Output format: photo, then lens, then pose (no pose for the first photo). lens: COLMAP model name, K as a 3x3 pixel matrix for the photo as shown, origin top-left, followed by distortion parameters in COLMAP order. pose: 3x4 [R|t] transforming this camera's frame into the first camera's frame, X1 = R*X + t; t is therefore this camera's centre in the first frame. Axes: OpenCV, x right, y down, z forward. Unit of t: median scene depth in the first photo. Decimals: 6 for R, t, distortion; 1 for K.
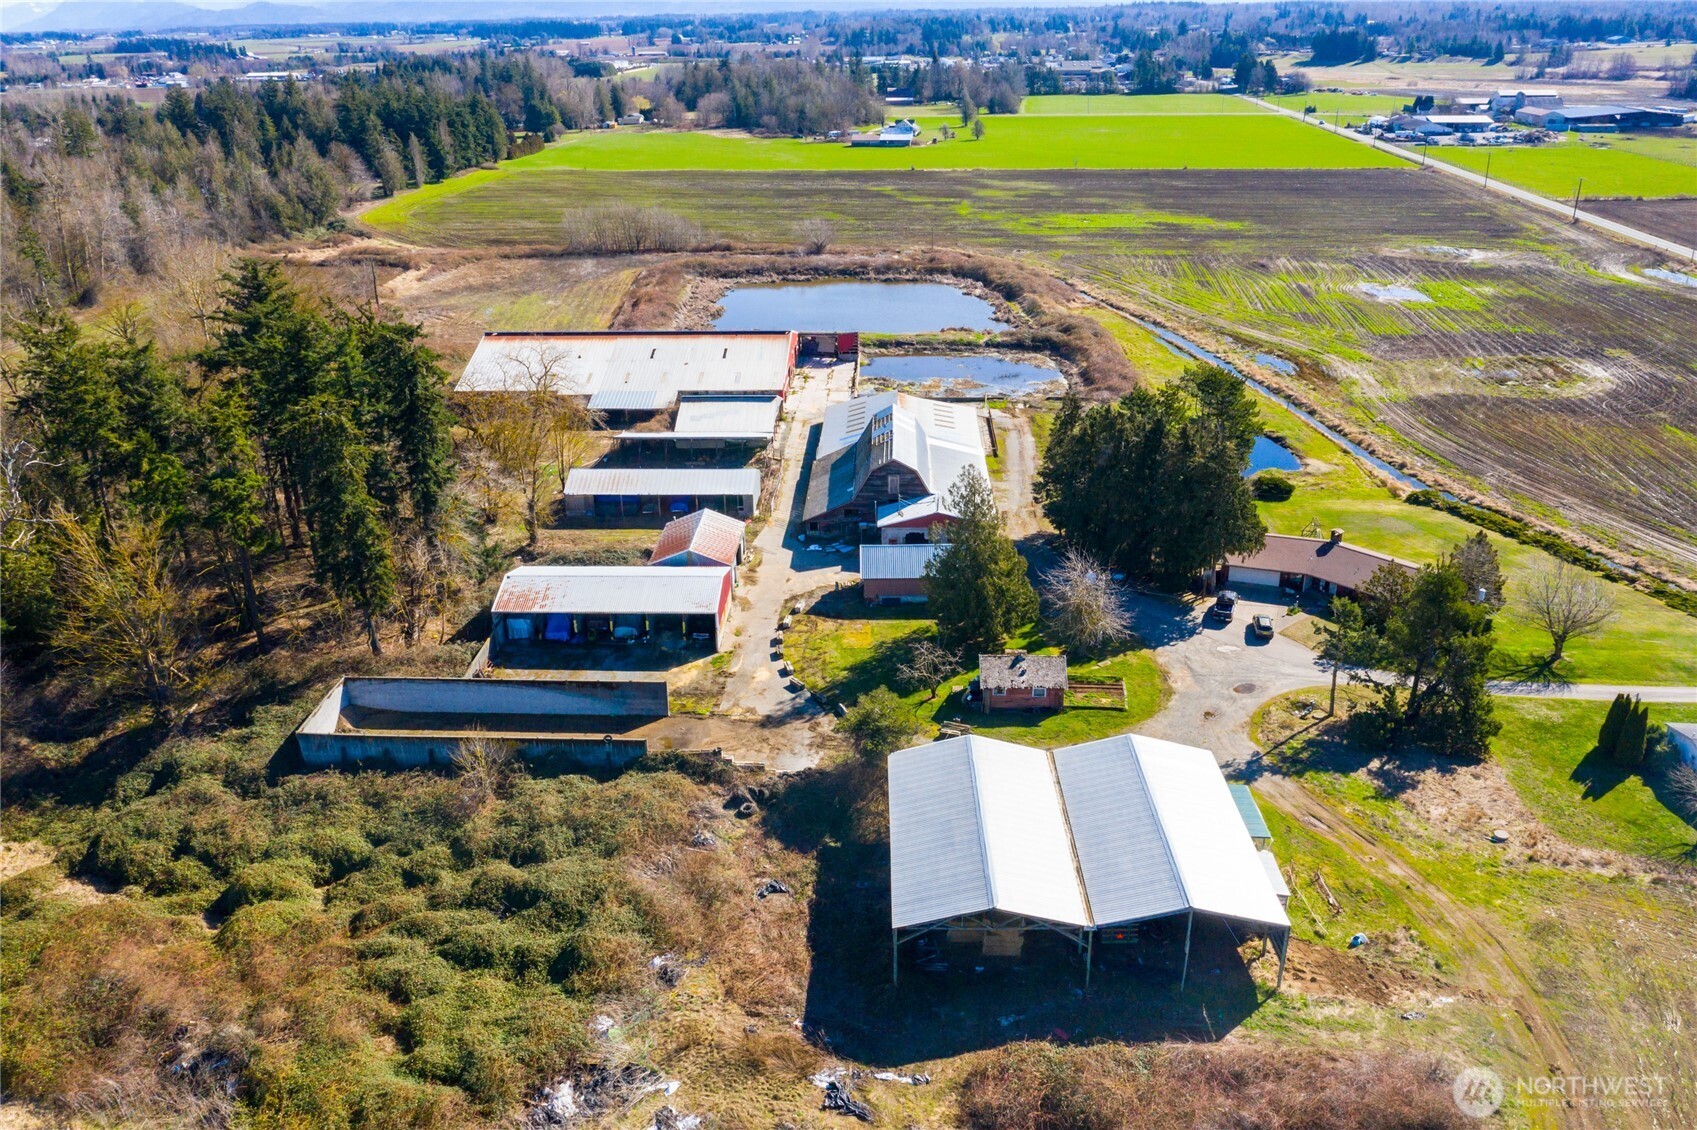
lens RADIAL K [[1334.1, 0, 847.5], [0, 1334.1, 566.9], [0, 0, 1]] dist [-0.029863, 0.016690]
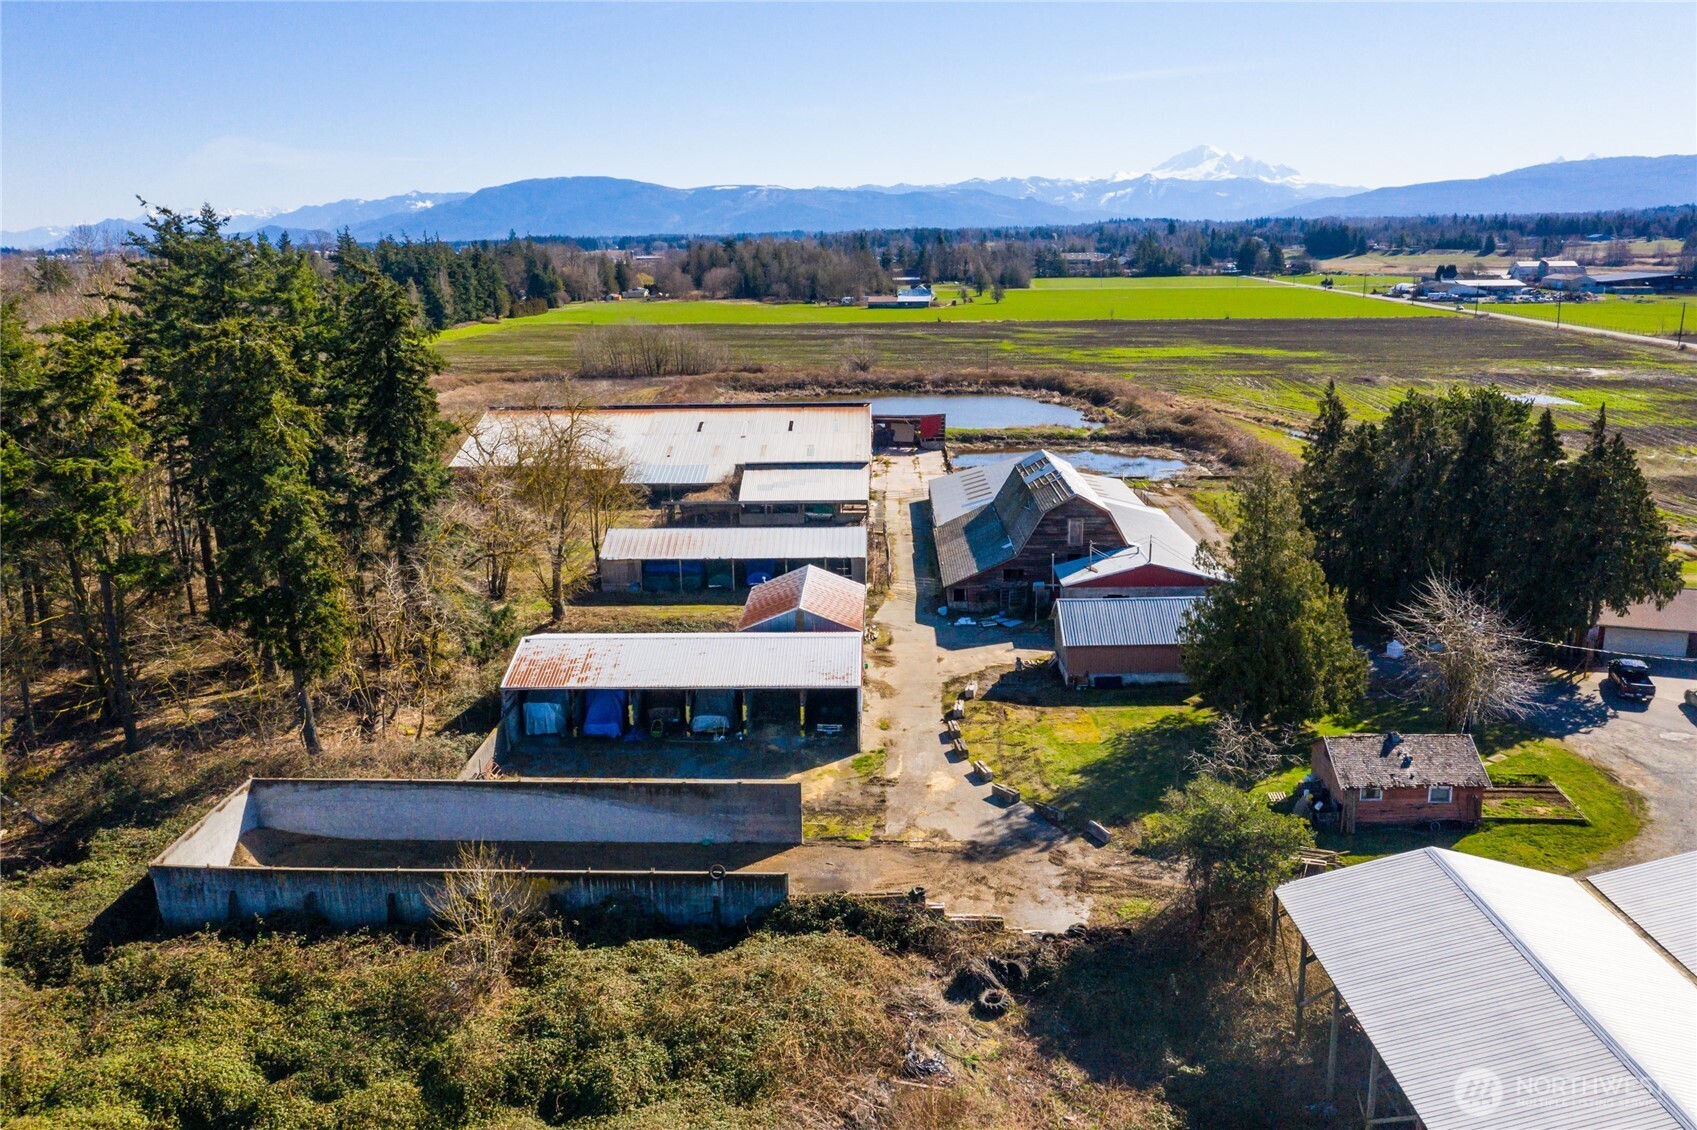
lens RADIAL K [[1334.1, 0, 851.7], [0, 1334.1, 569.4], [0, 0, 1]] dist [-0.029863, 0.016690]
pose [[0.999901, -0.002006, 0.013940, -0.047332], [0.004073, 0.988689, -0.149927, 0.031652], [-0.013482, 0.149969, 0.988599, 0.157607]]
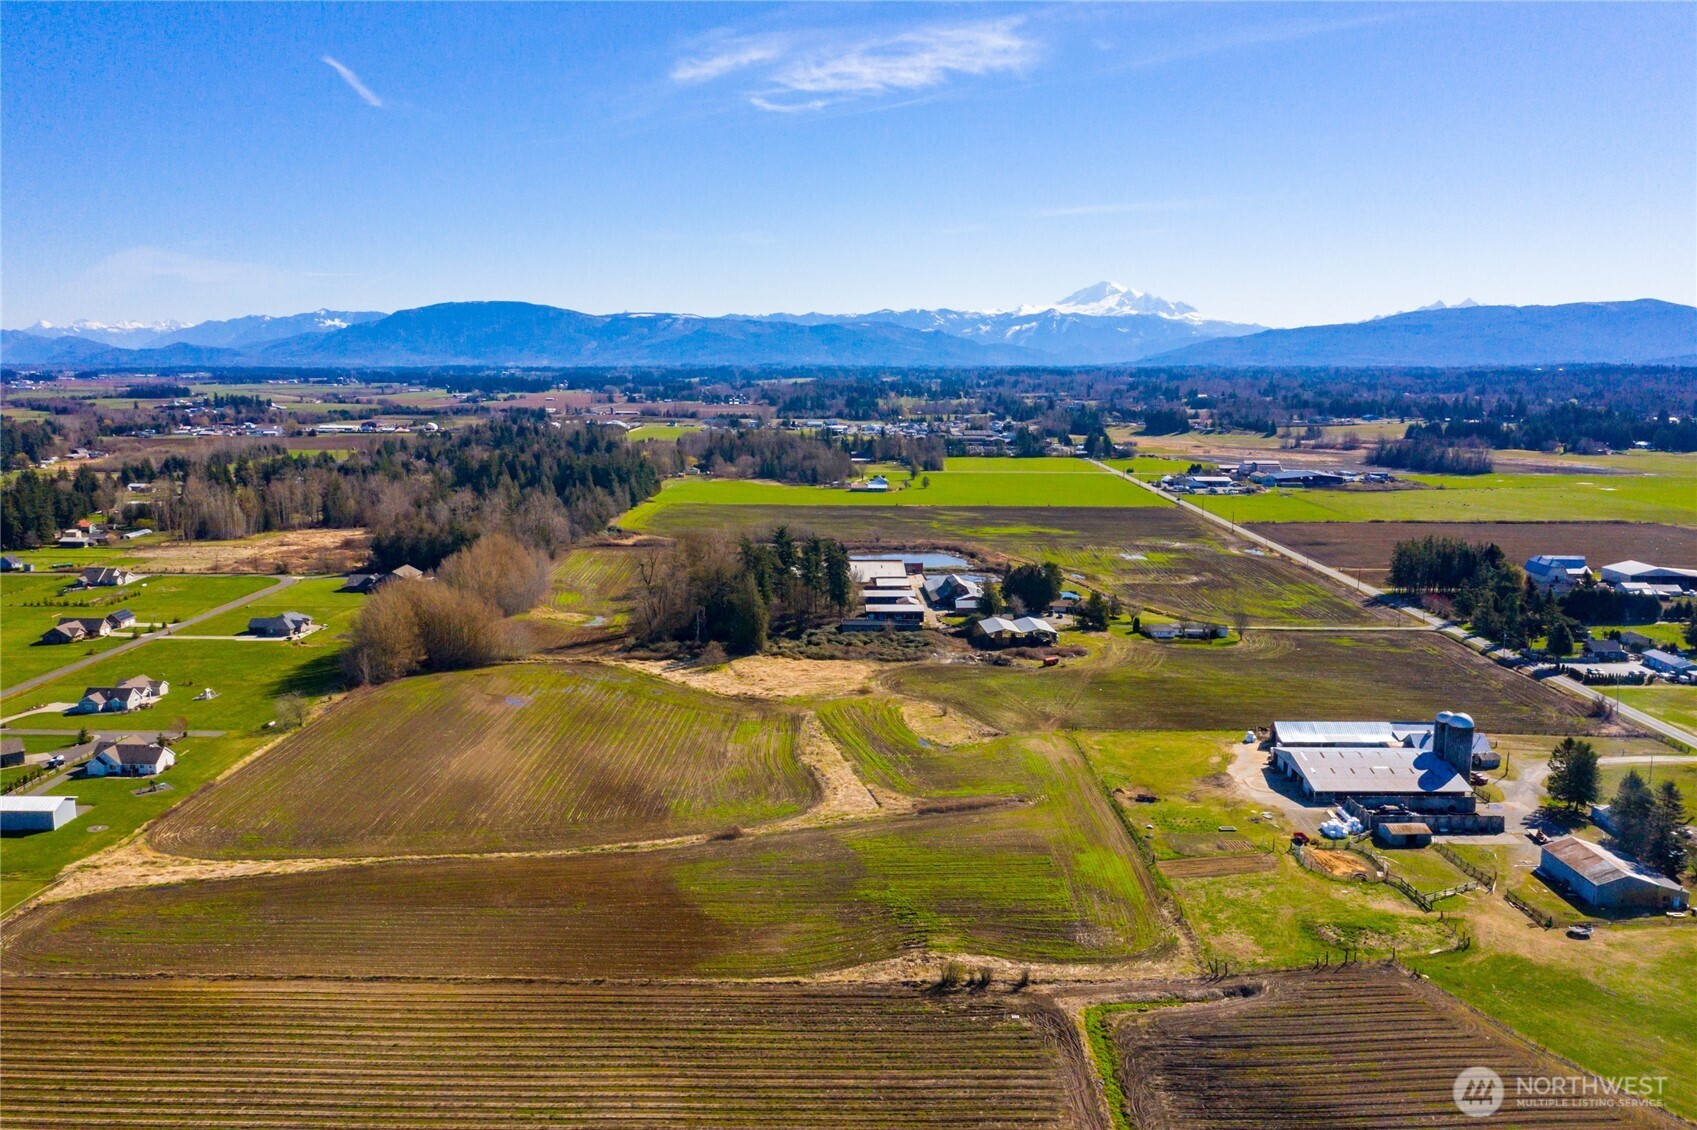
lens RADIAL K [[1334.1, 0, 830.1], [0, 1334.1, 576.1], [0, 0, 1]] dist [-0.029863, 0.016690]
pose [[0.997836, 0.008240, 0.065239, -0.272003], [0.007336, 0.971975, -0.234970, 0.368711], [-0.065347, 0.234940, 0.969811, -1.218267]]
